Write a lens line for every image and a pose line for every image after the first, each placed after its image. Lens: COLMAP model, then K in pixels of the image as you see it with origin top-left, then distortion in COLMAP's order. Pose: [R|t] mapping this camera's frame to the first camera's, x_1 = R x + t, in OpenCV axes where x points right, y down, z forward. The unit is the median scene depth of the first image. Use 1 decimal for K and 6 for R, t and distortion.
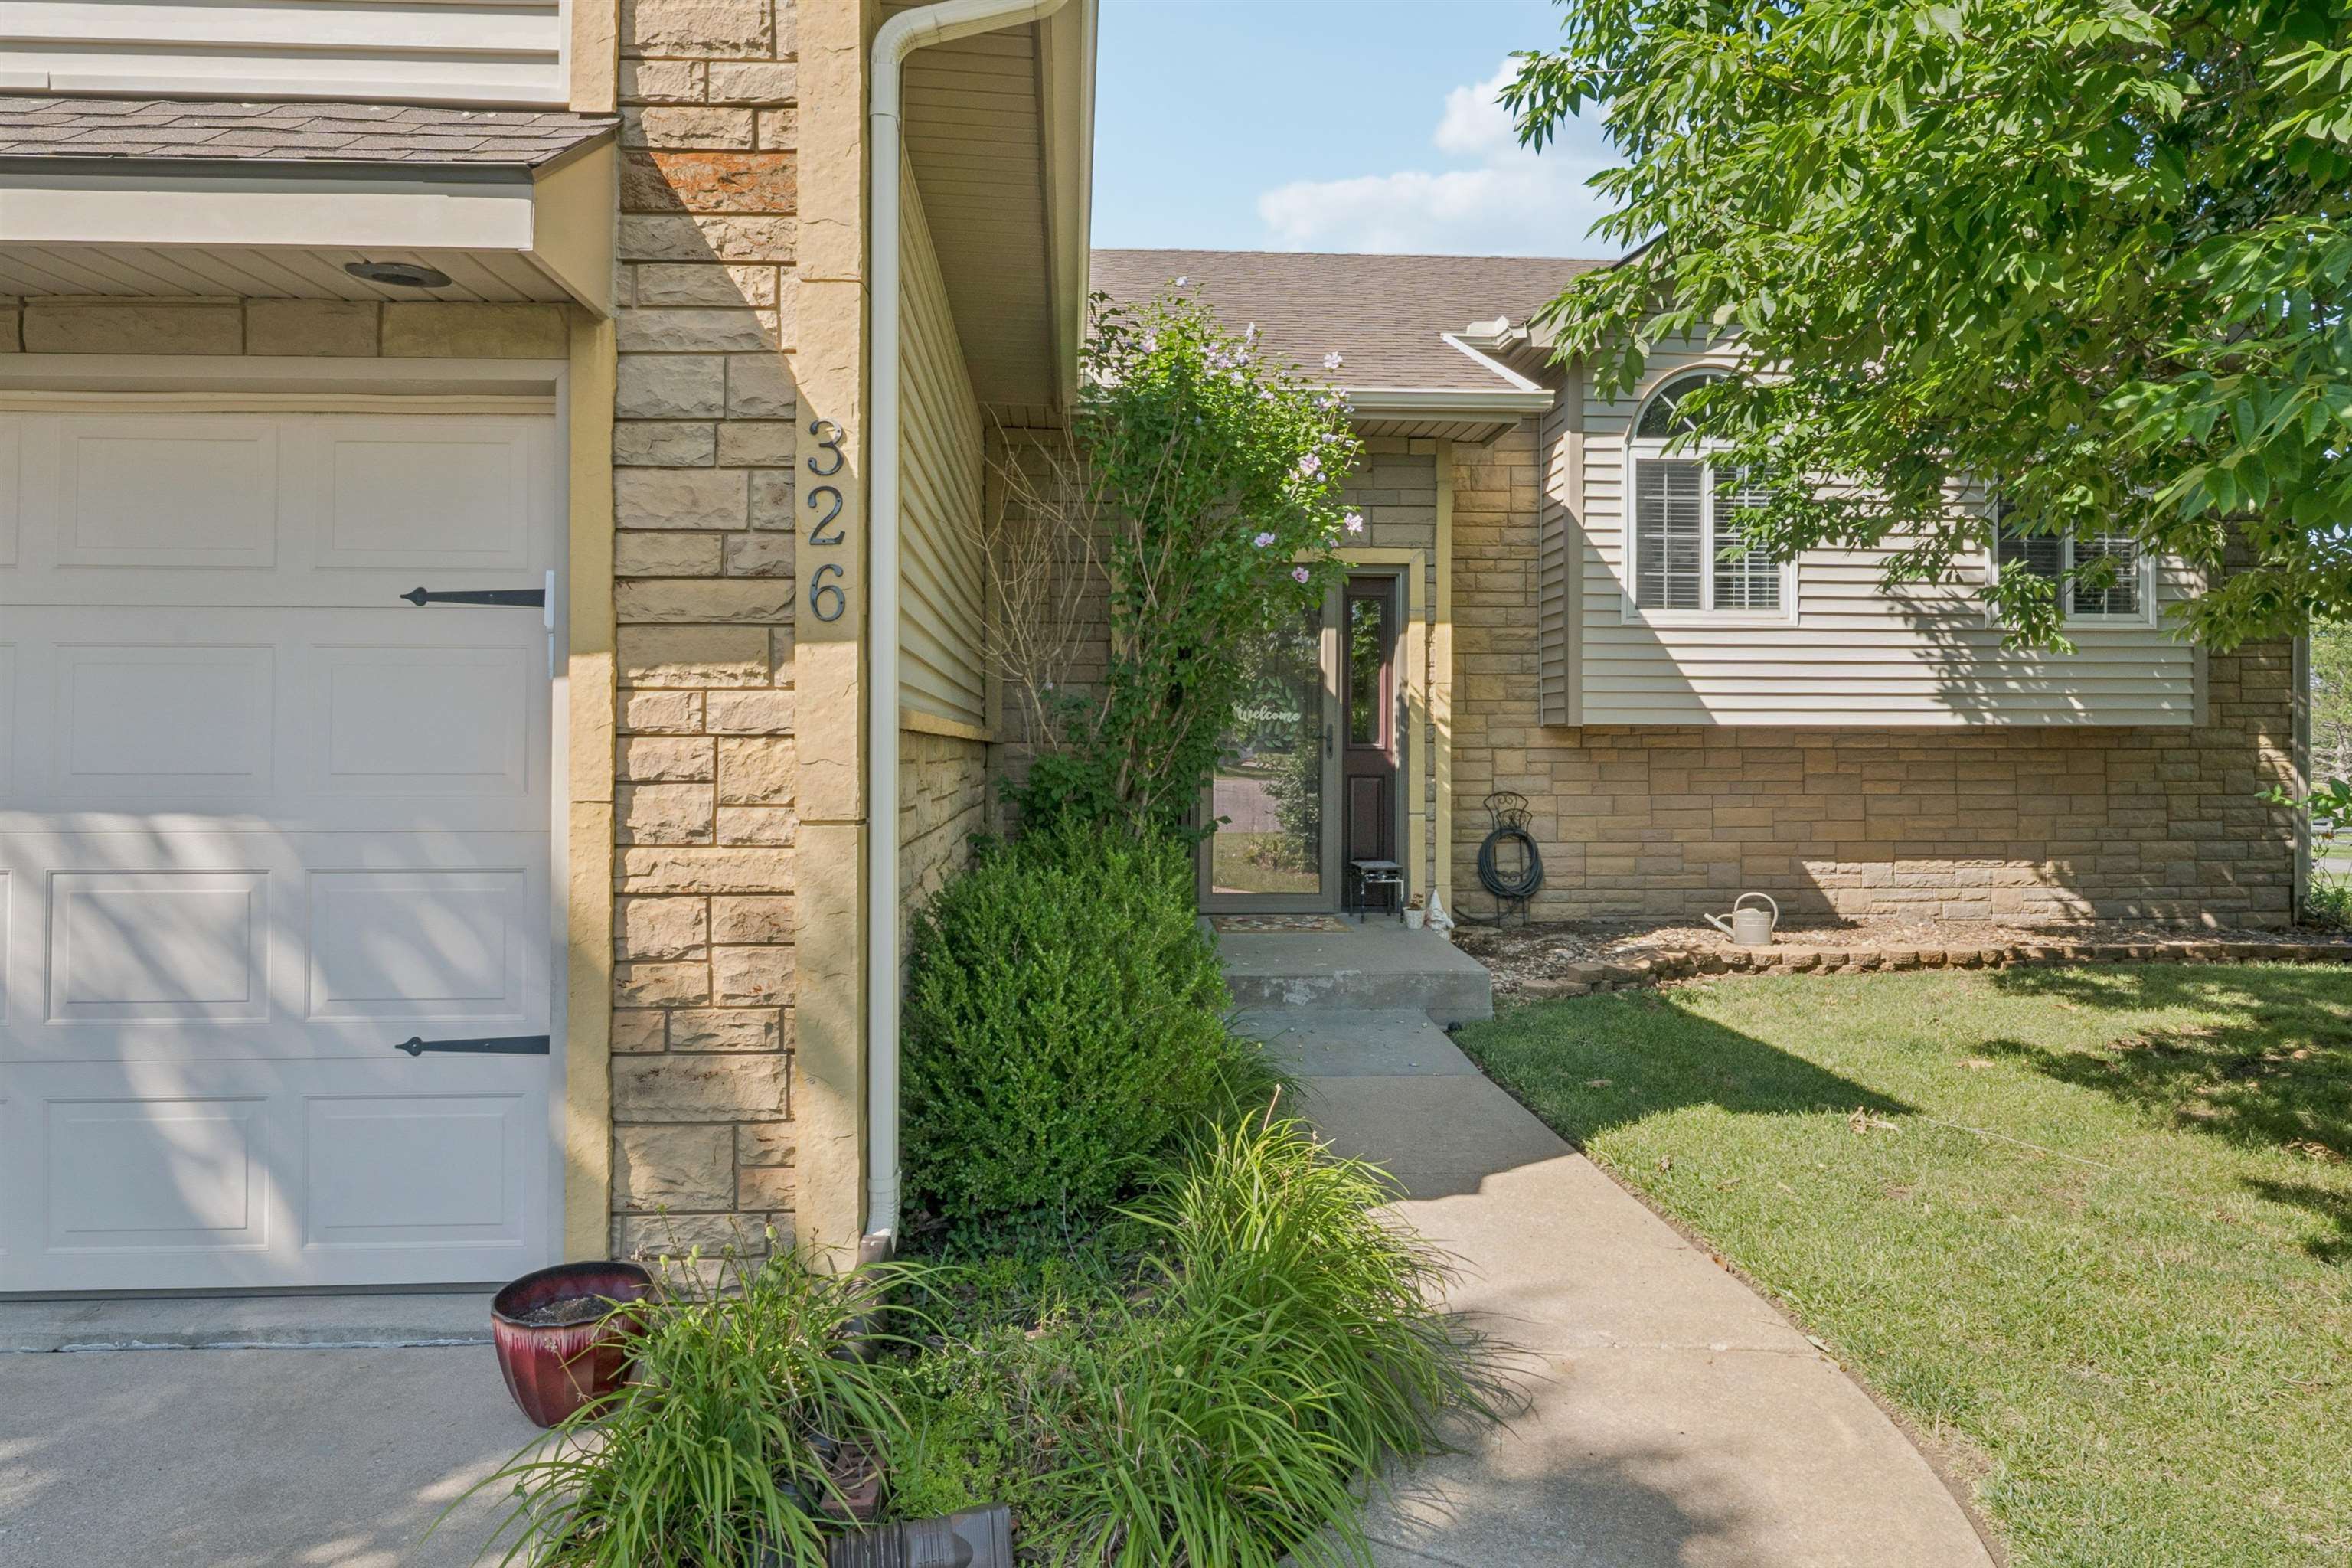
lens RADIAL K [[831.3, 0, 1159.6], [0, 831.3, 775.0], [0, 0, 1]] dist [-0.015376, -0.000035]
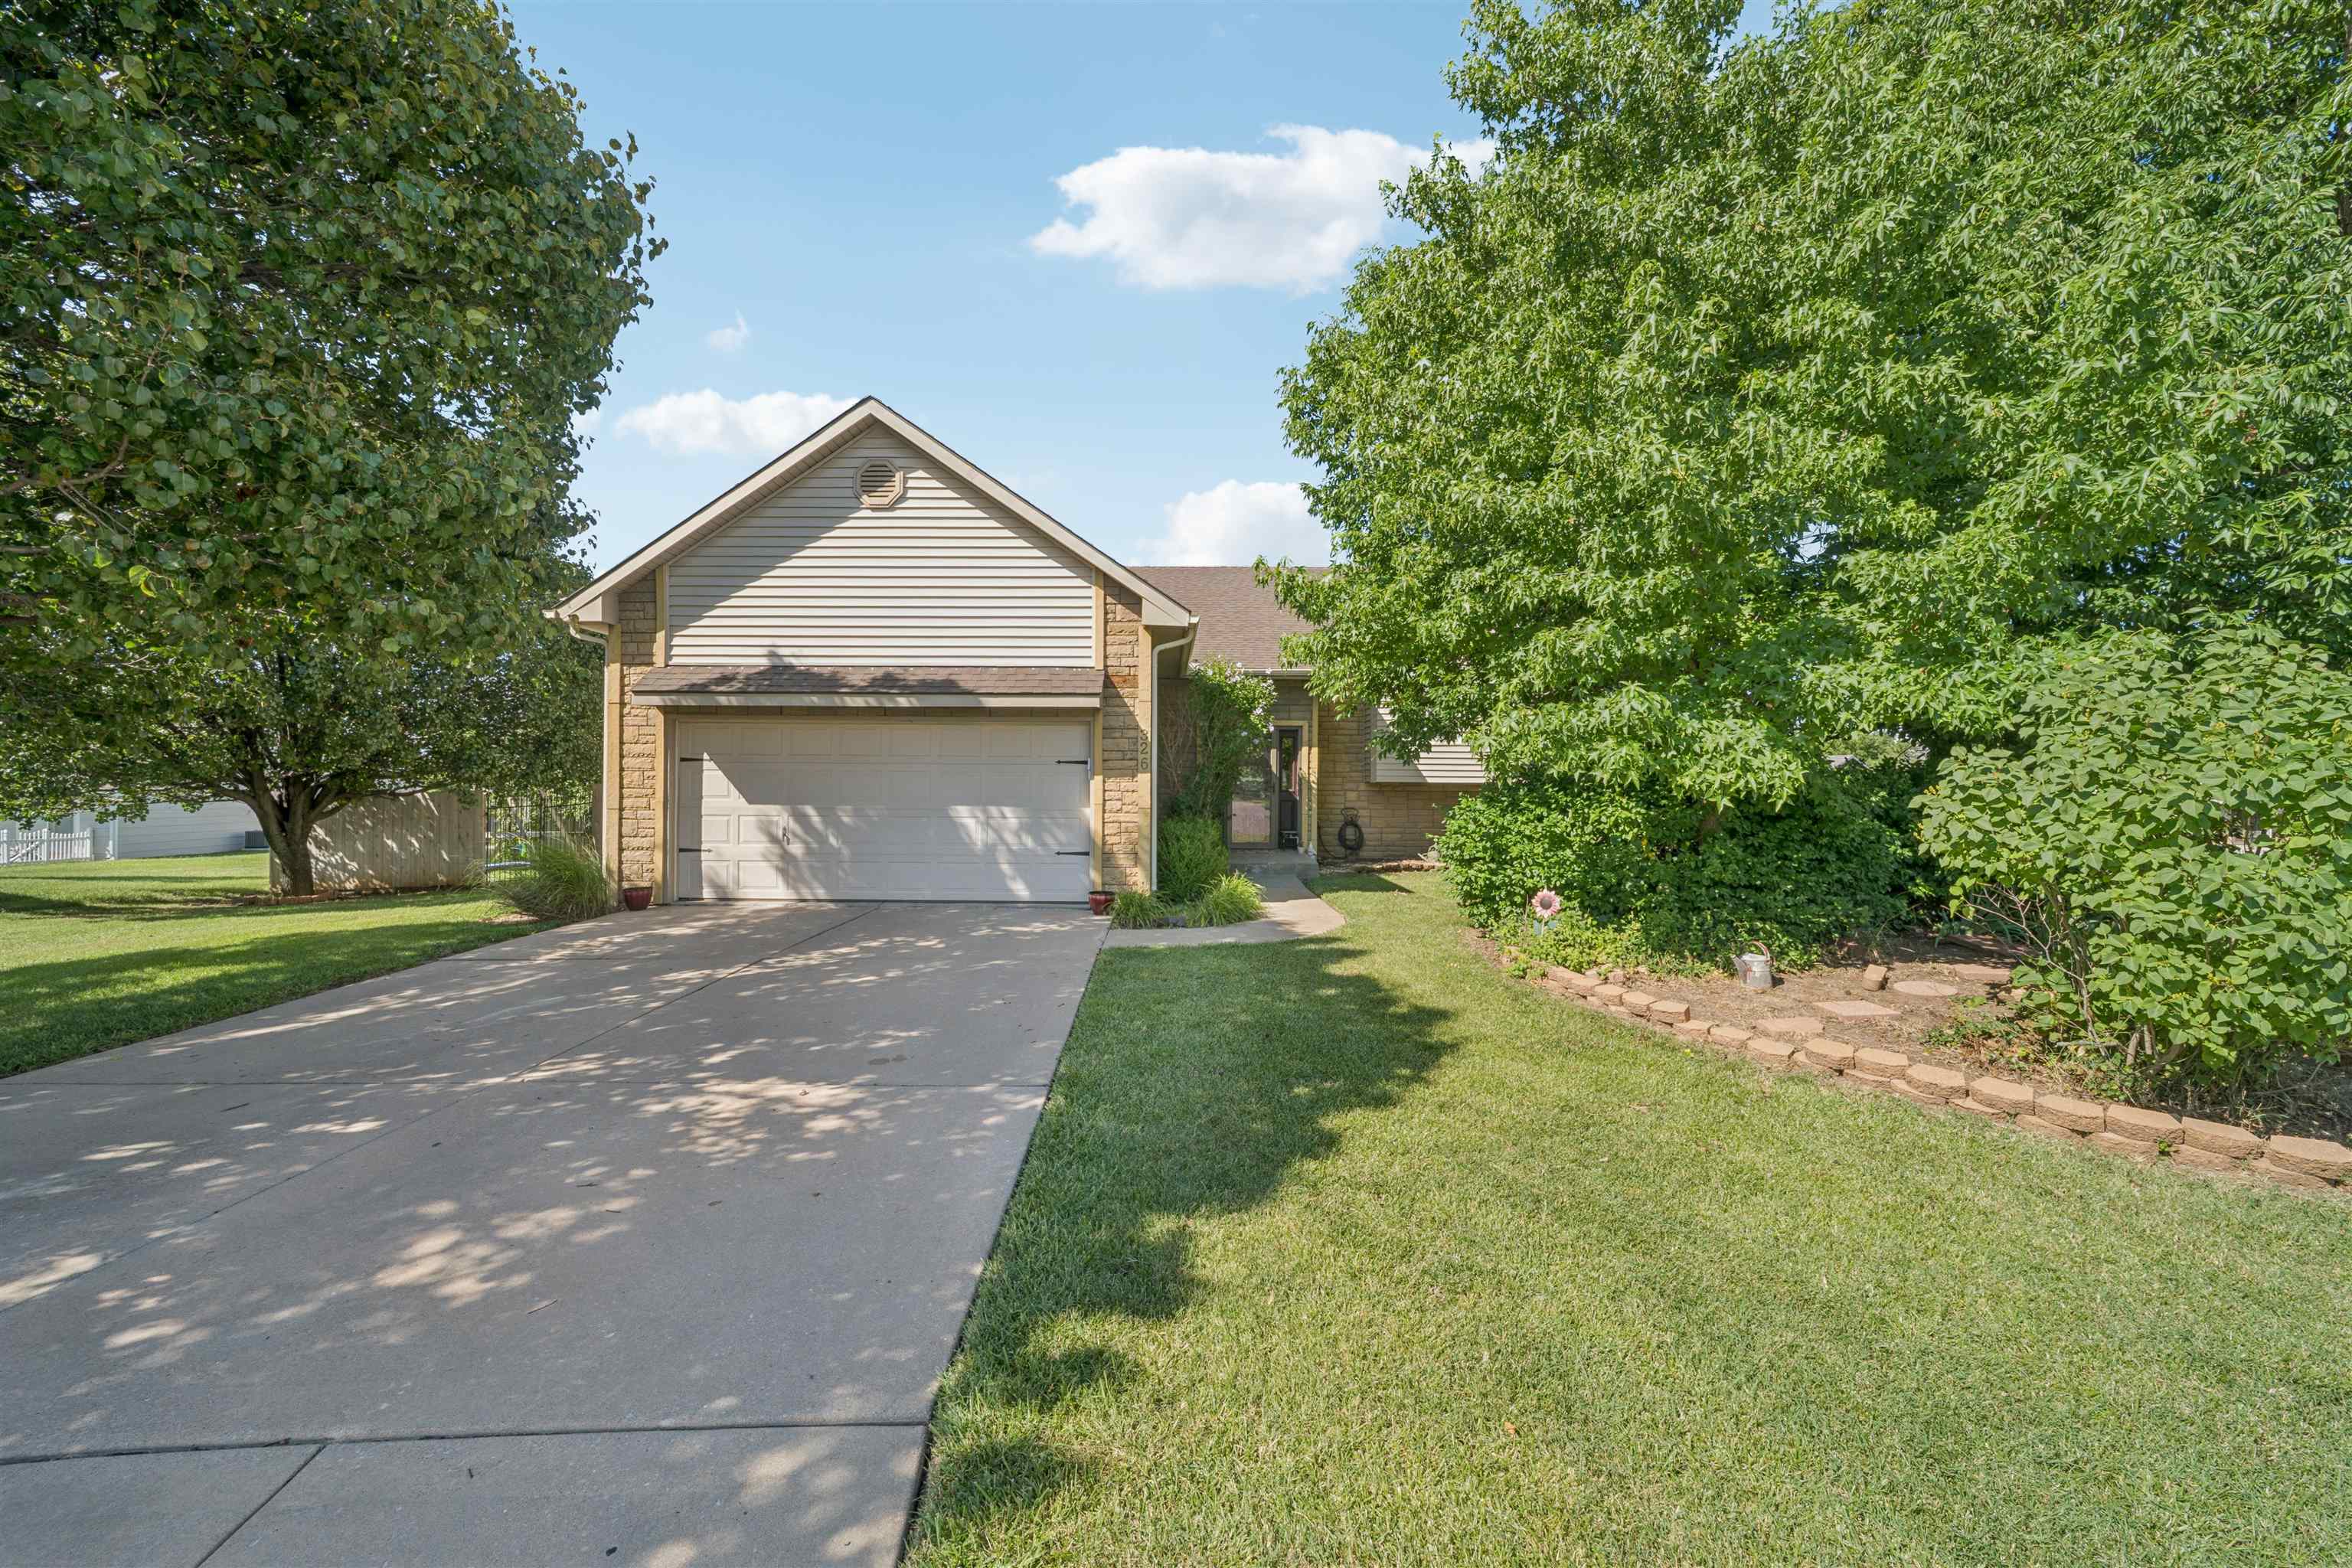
lens RADIAL K [[831.3, 0, 1159.6], [0, 831.3, 775.0], [0, 0, 1]] dist [-0.015376, -0.000035]
pose [[0.996026, 0.005659, -0.088880, 0.075890], [-0.008119, 0.999593, -0.027339, -0.007455], [0.088689, 0.027952, 0.995667, -2.146459]]
